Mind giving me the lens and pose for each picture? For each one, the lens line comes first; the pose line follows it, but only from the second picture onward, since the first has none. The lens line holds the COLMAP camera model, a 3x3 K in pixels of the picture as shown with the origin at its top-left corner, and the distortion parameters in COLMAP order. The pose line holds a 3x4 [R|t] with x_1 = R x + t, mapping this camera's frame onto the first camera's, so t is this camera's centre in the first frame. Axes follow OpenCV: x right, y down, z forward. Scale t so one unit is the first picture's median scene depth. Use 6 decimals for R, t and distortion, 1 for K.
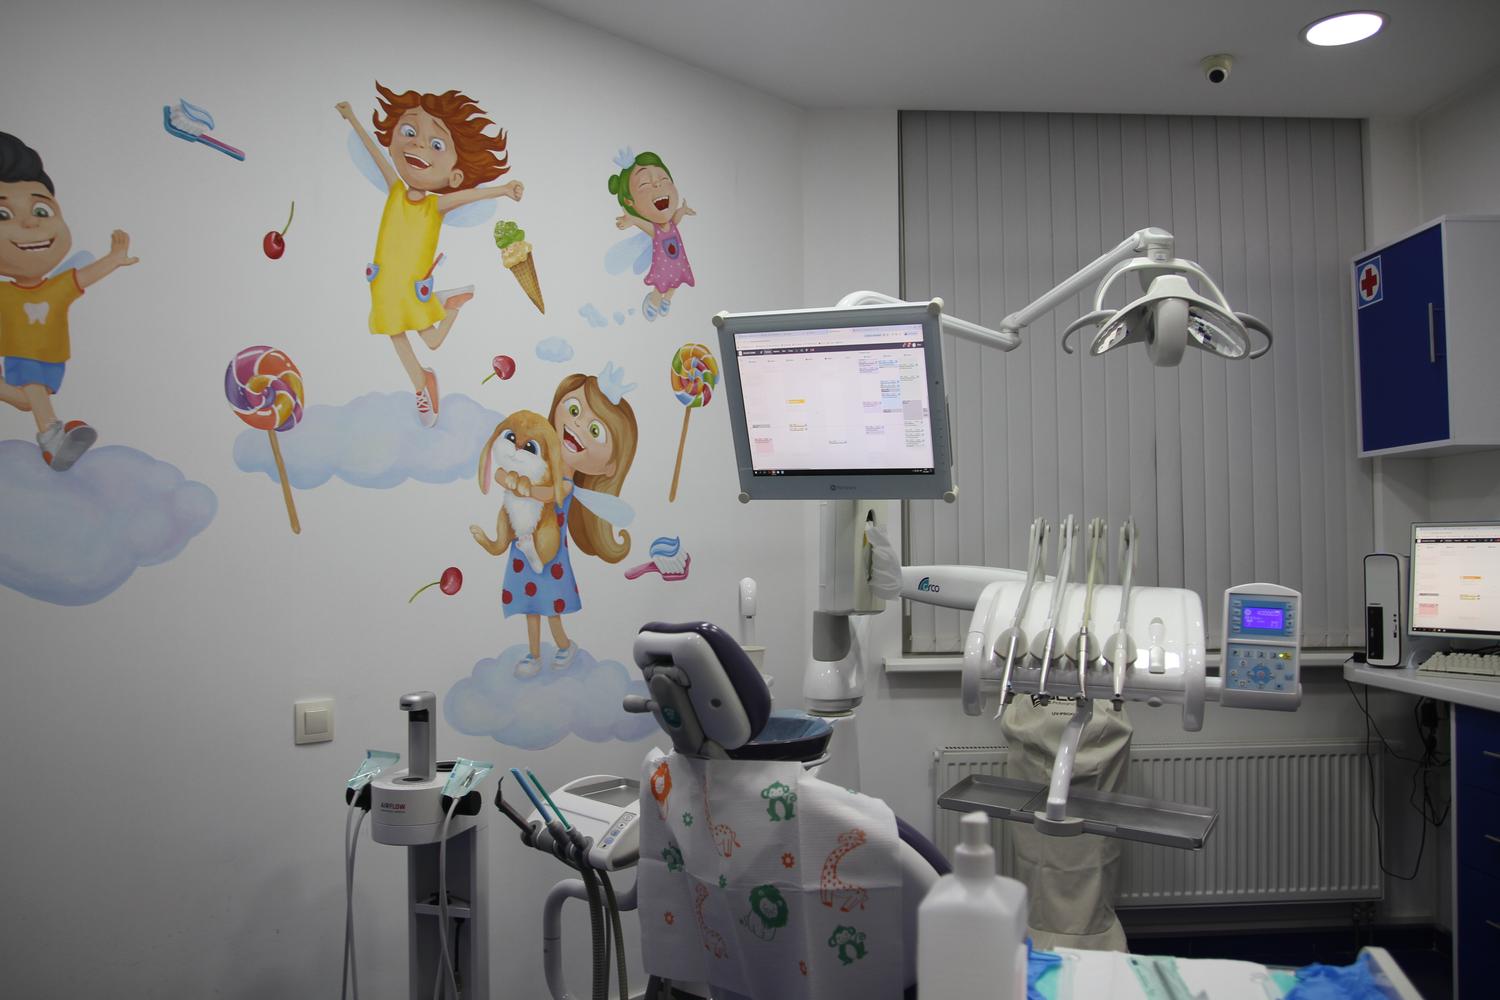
lens RADIAL K [[1195.3, 0, 764.5], [0, 1195.3, 499.3], [0, 0, 1]] dist [-0.112464, 0.080115]
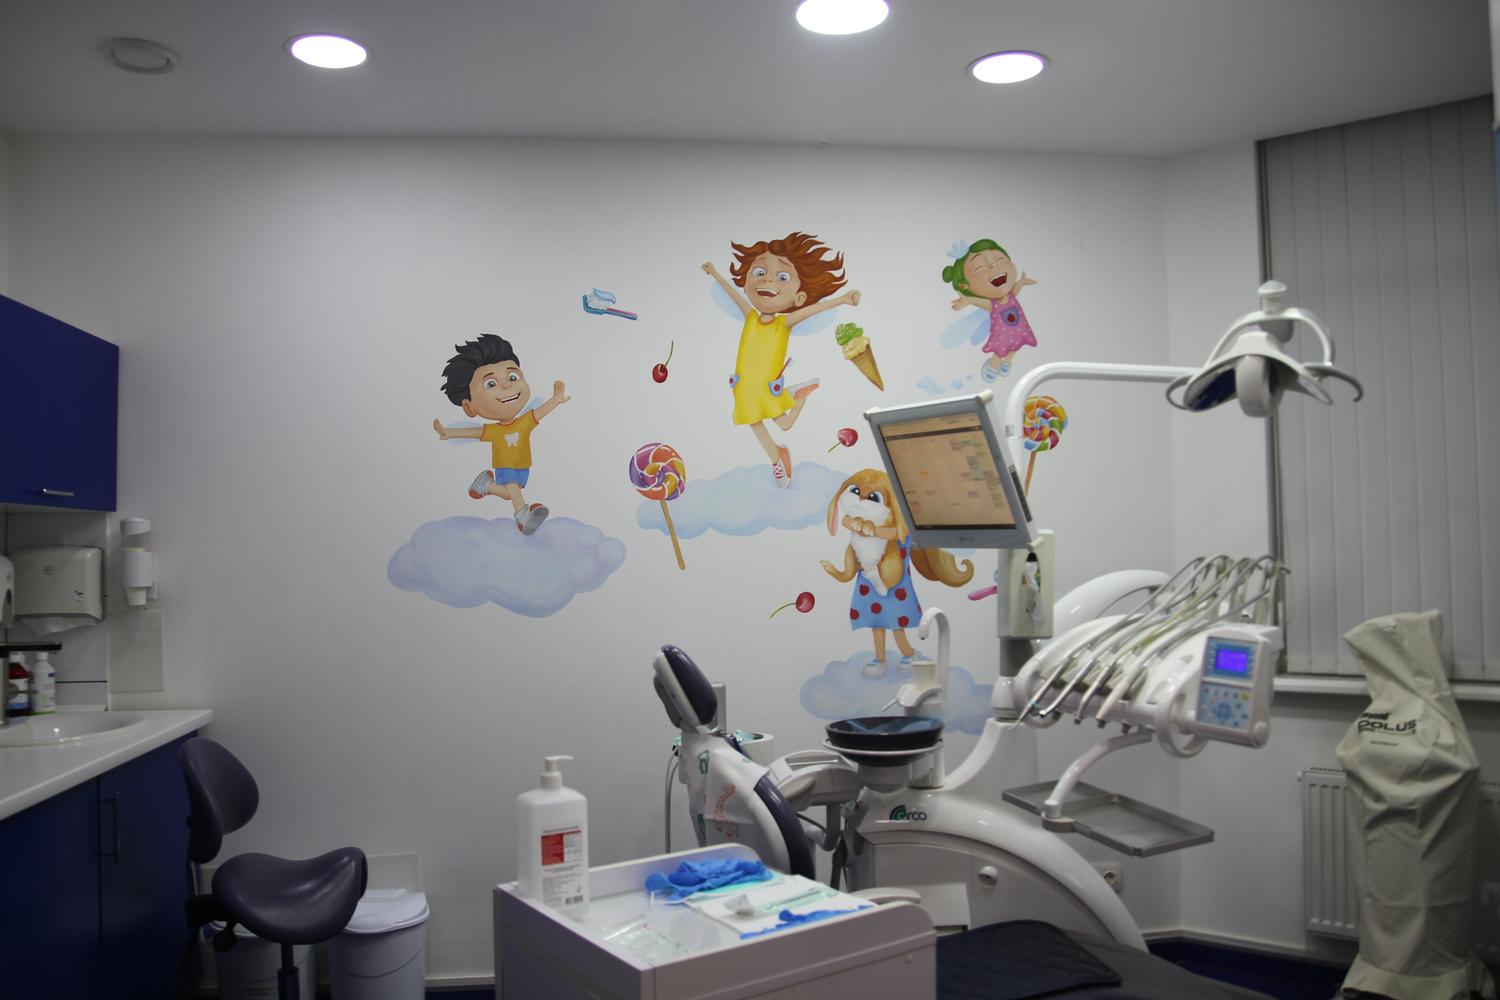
lens RADIAL K [[1203.5, 0, 749.9], [0, 1203.5, 501.9], [0, 0, 1]] dist [-0.075791, 0.032961]
pose [[0.785720, -0.031095, -0.617801, 0.548750], [0.036650, 0.999321, -0.003687, -0.042938], [0.617496, -0.019745, 0.786326, -0.108905]]
